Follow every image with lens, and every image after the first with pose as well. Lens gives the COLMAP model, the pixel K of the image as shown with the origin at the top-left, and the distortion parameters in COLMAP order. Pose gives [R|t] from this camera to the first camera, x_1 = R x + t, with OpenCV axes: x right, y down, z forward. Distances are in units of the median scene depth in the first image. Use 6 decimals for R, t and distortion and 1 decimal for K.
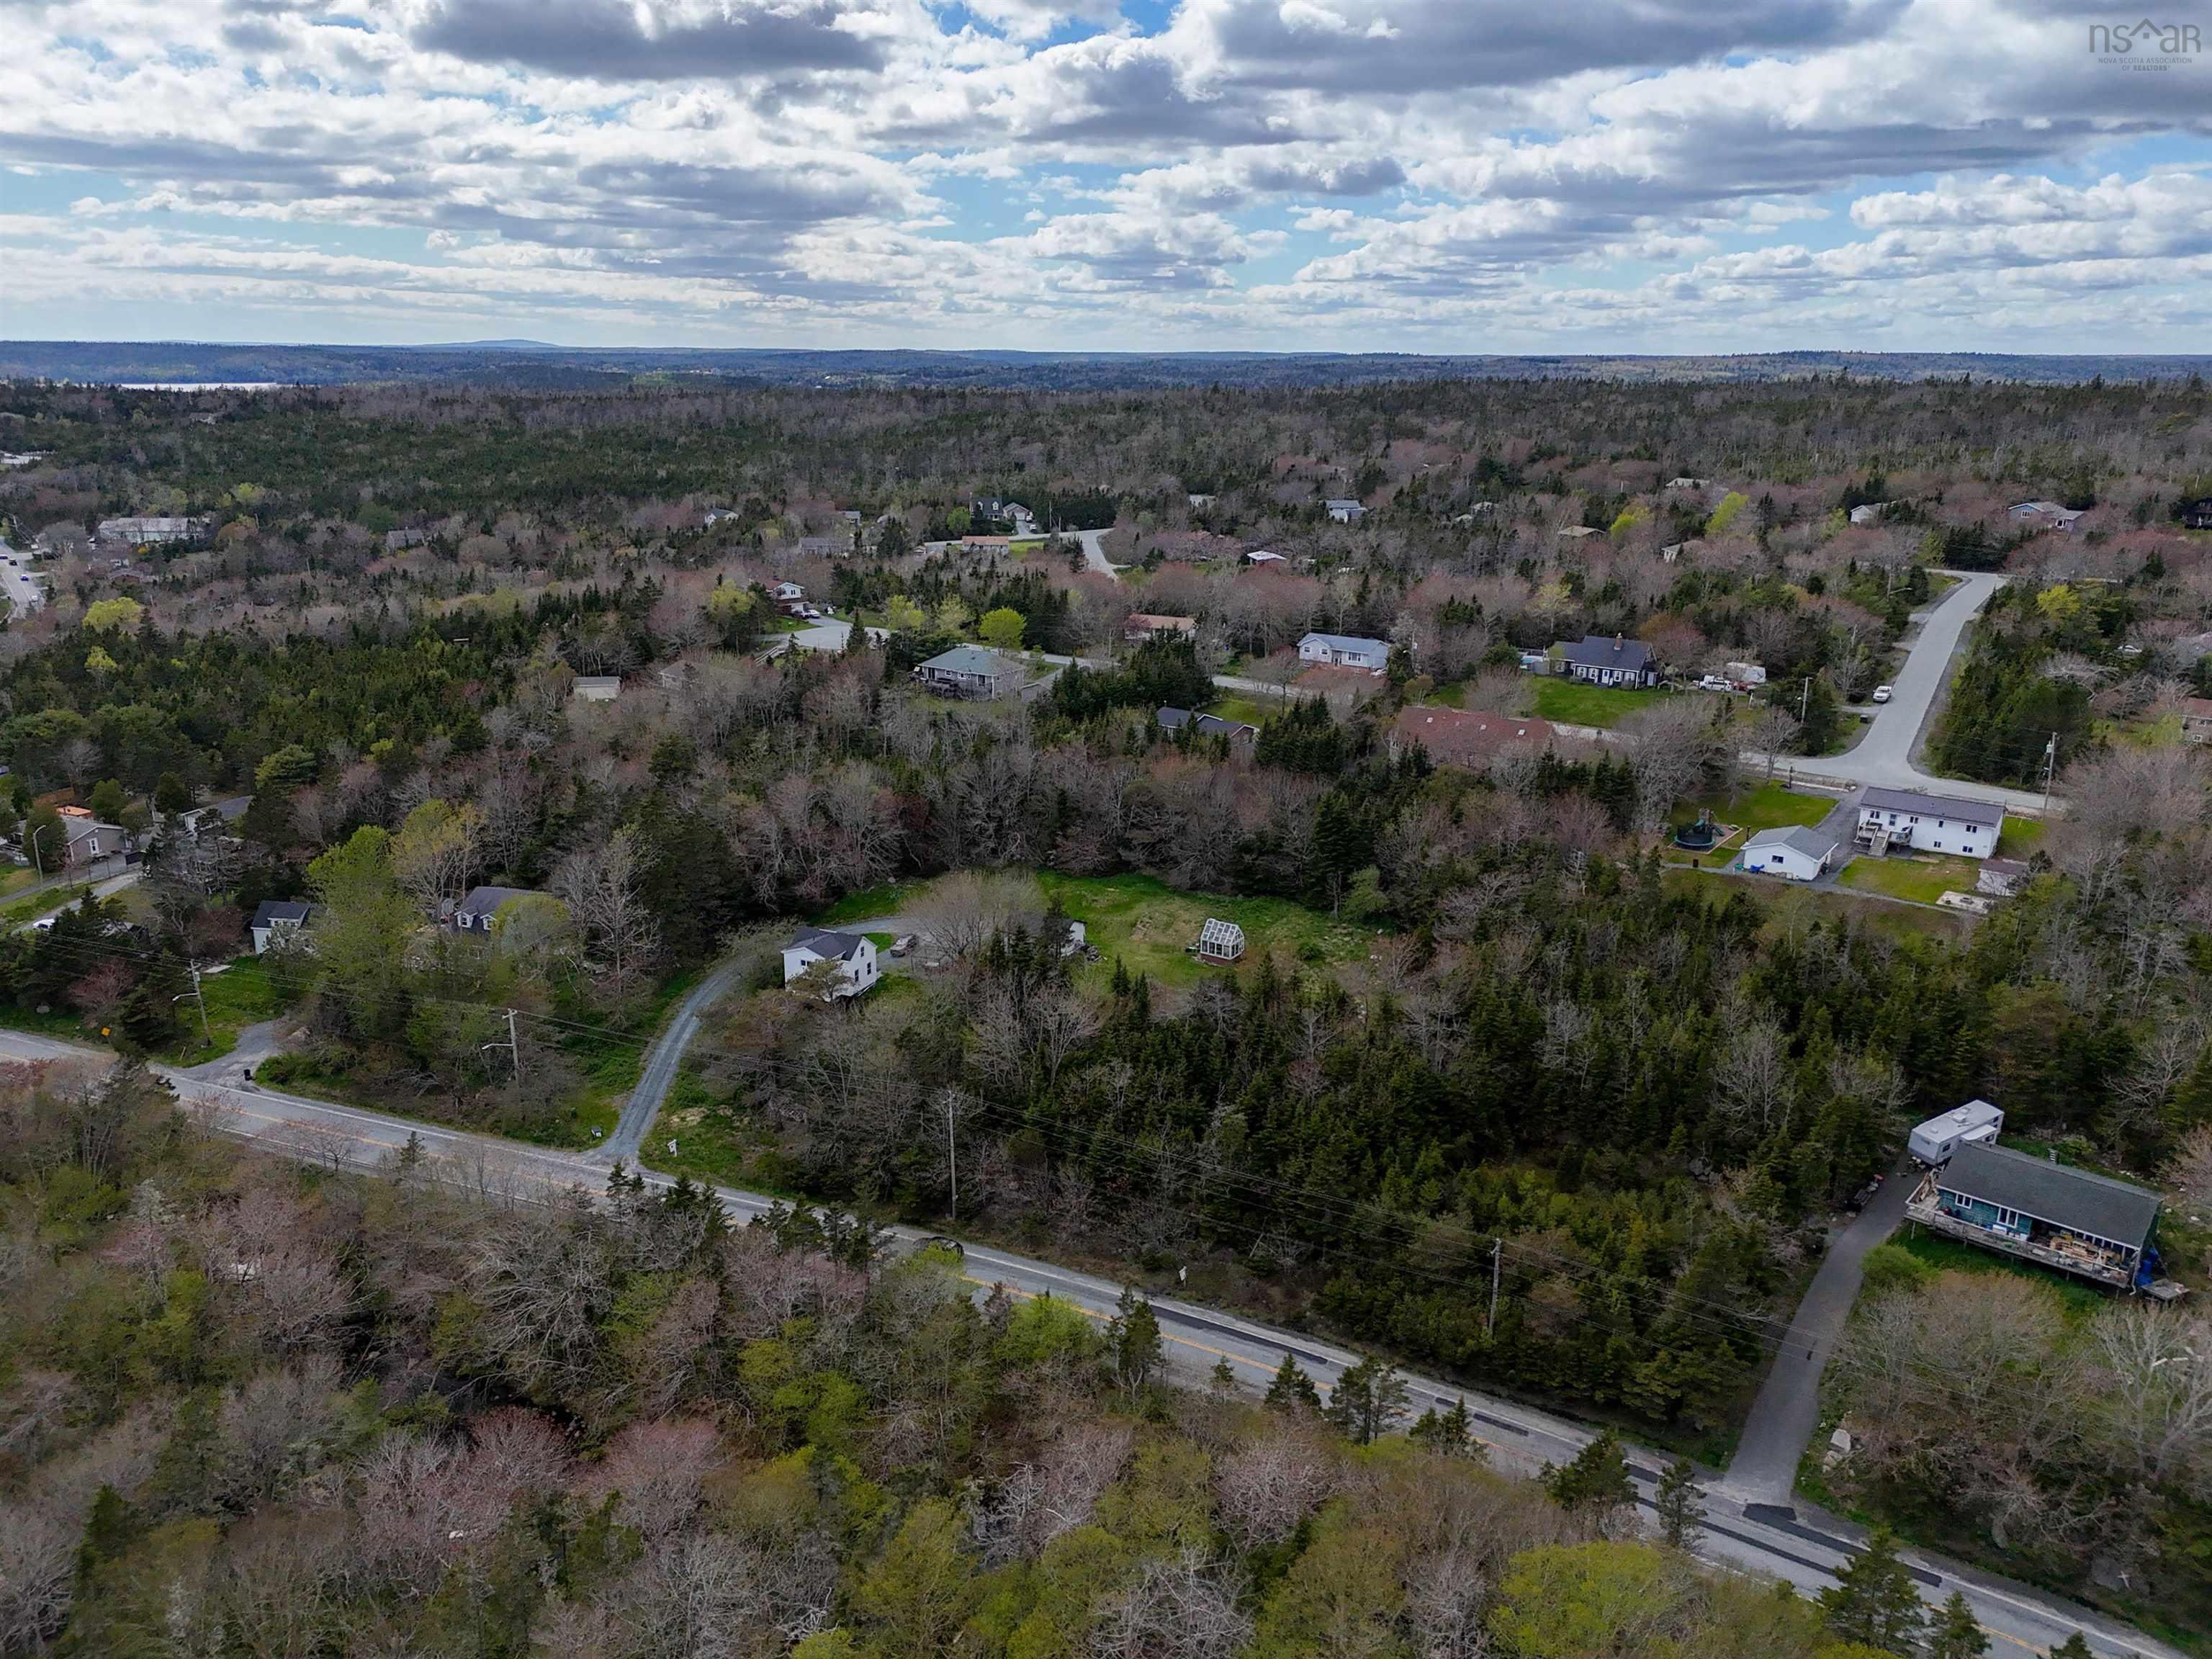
lens RADIAL K [[1596.3, 0, 1114.3], [0, 1596.3, 844.5], [0, 0, 1]] dist [0.045297, -0.038013]
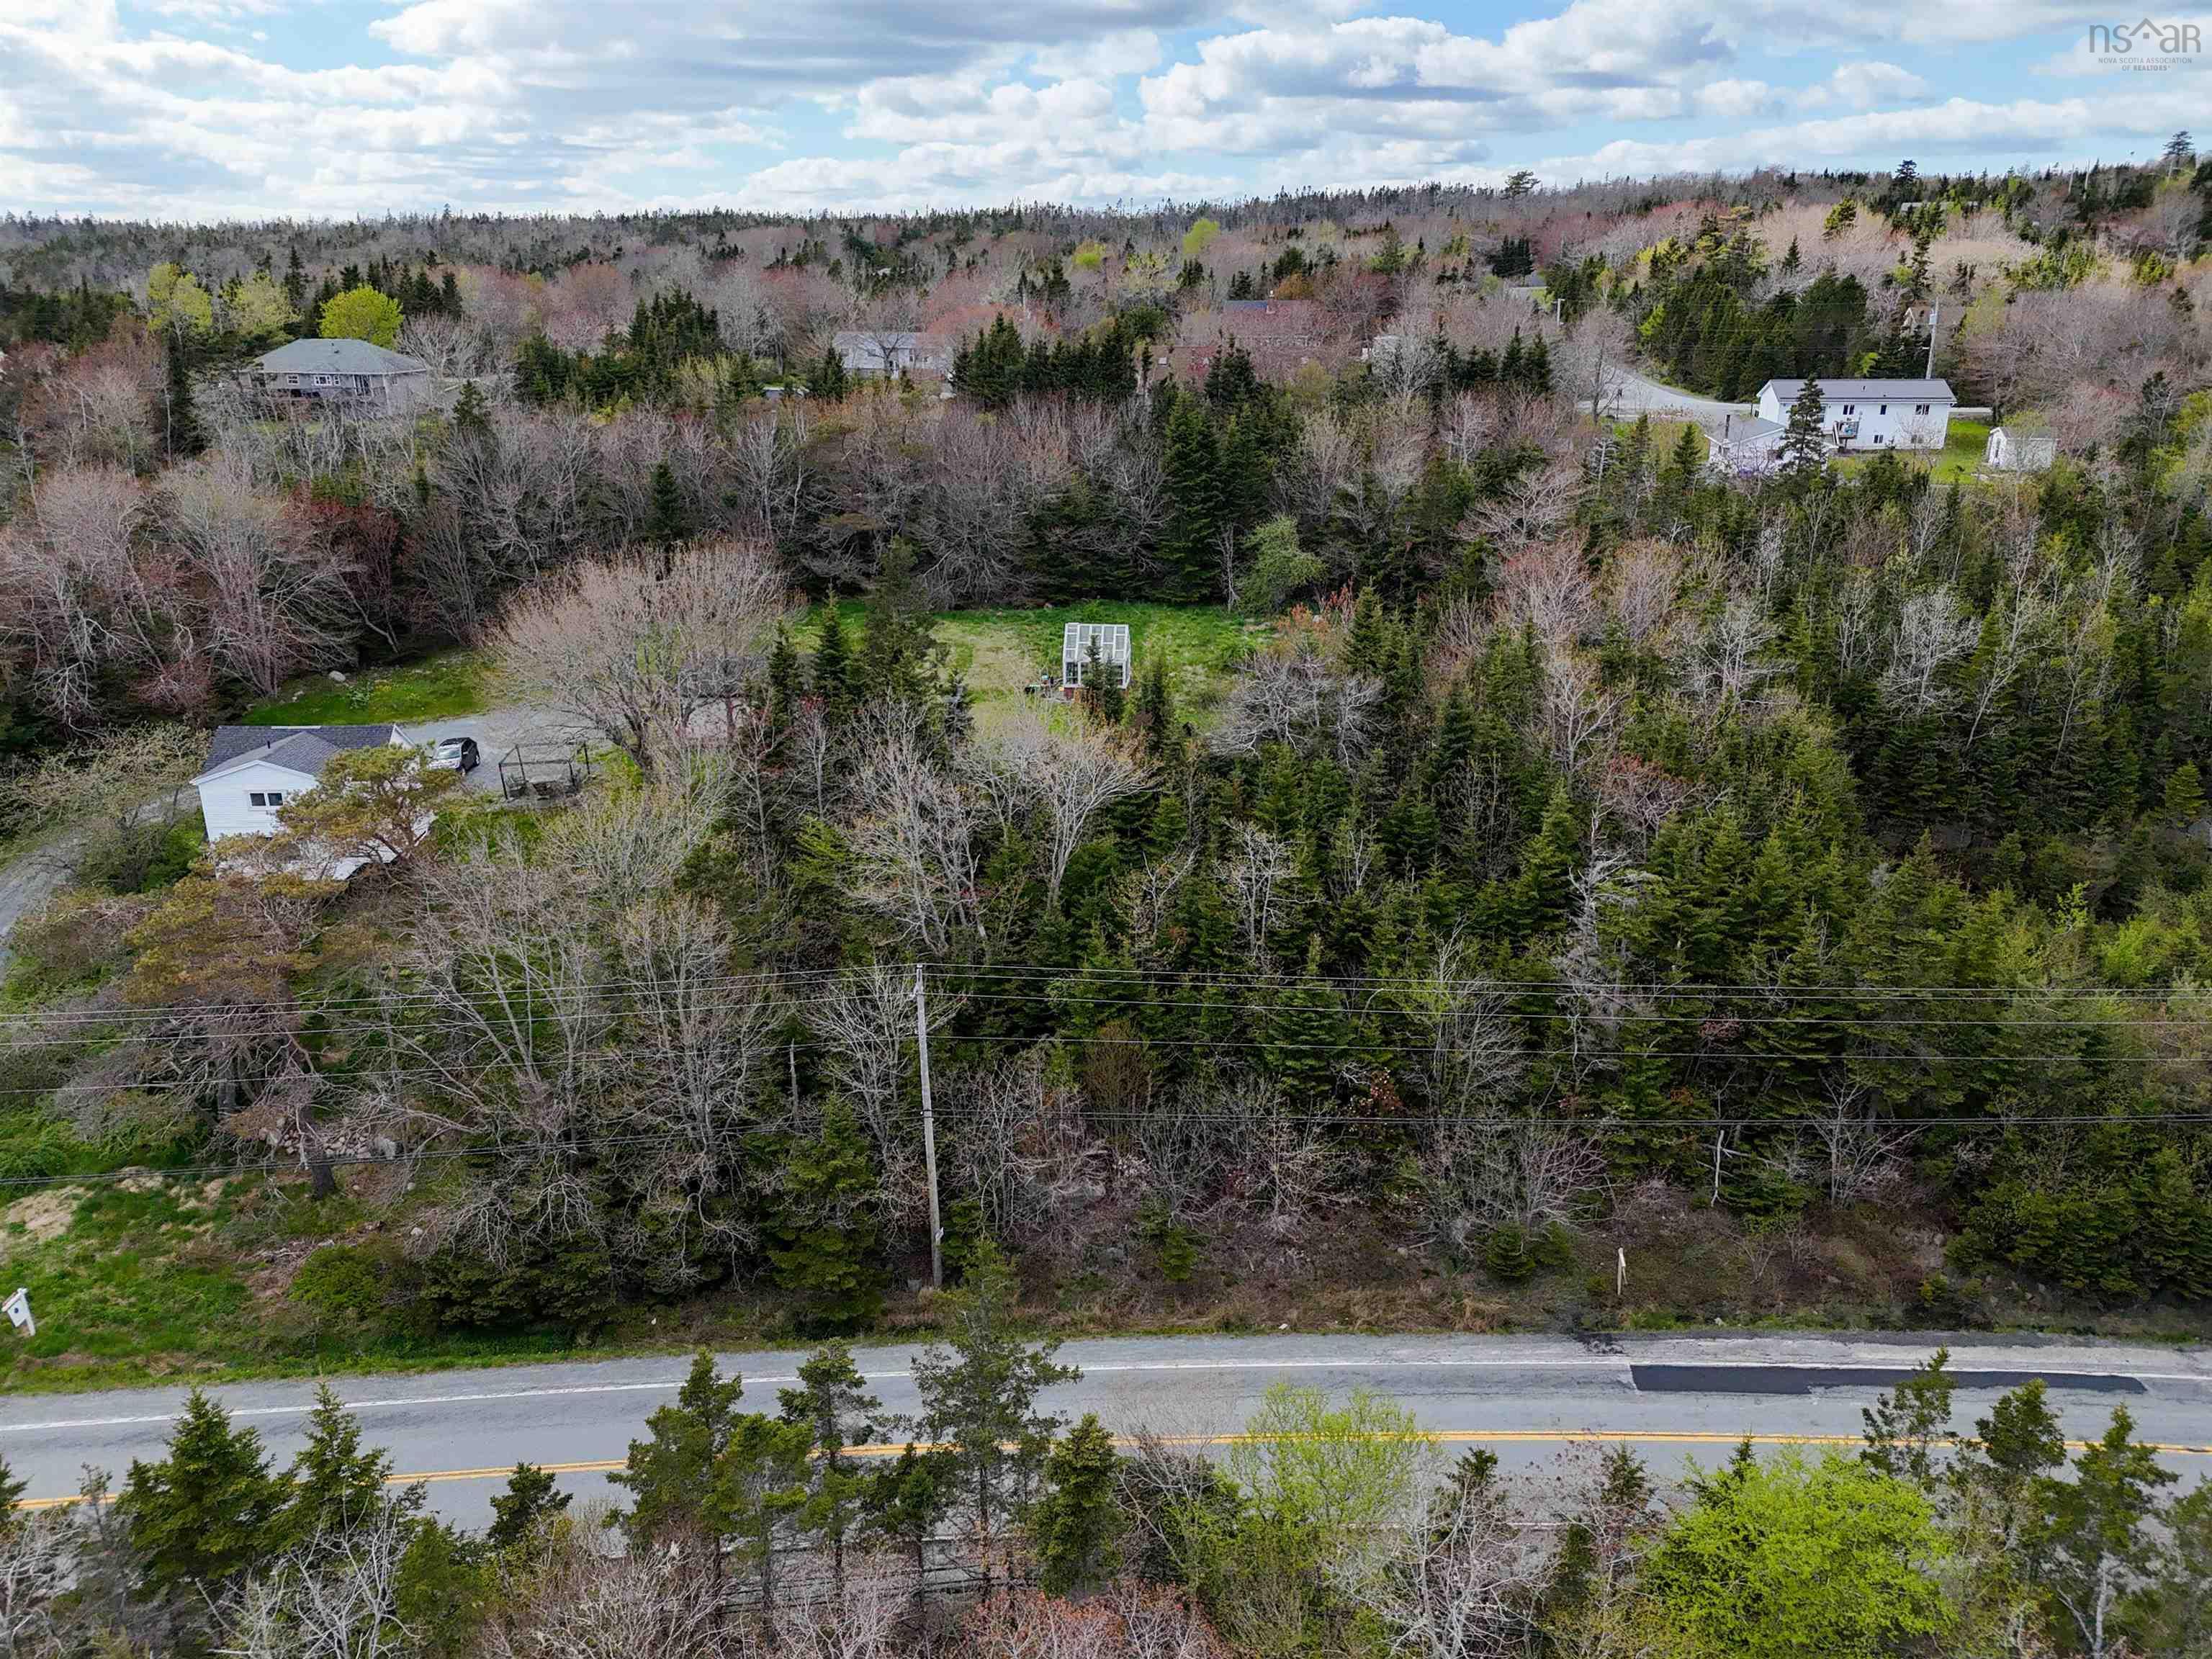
lens RADIAL K [[1596.3, 0, 1113.0], [0, 1596.3, 846.8], [0, 0, 1]] dist [0.045297, -0.038013]
pose [[0.890137, -0.159874, 0.426728, -0.160001], [0.137003, 0.987003, 0.083998, 0.073418], [-0.434611, -0.016307, 0.900470, 0.467401]]
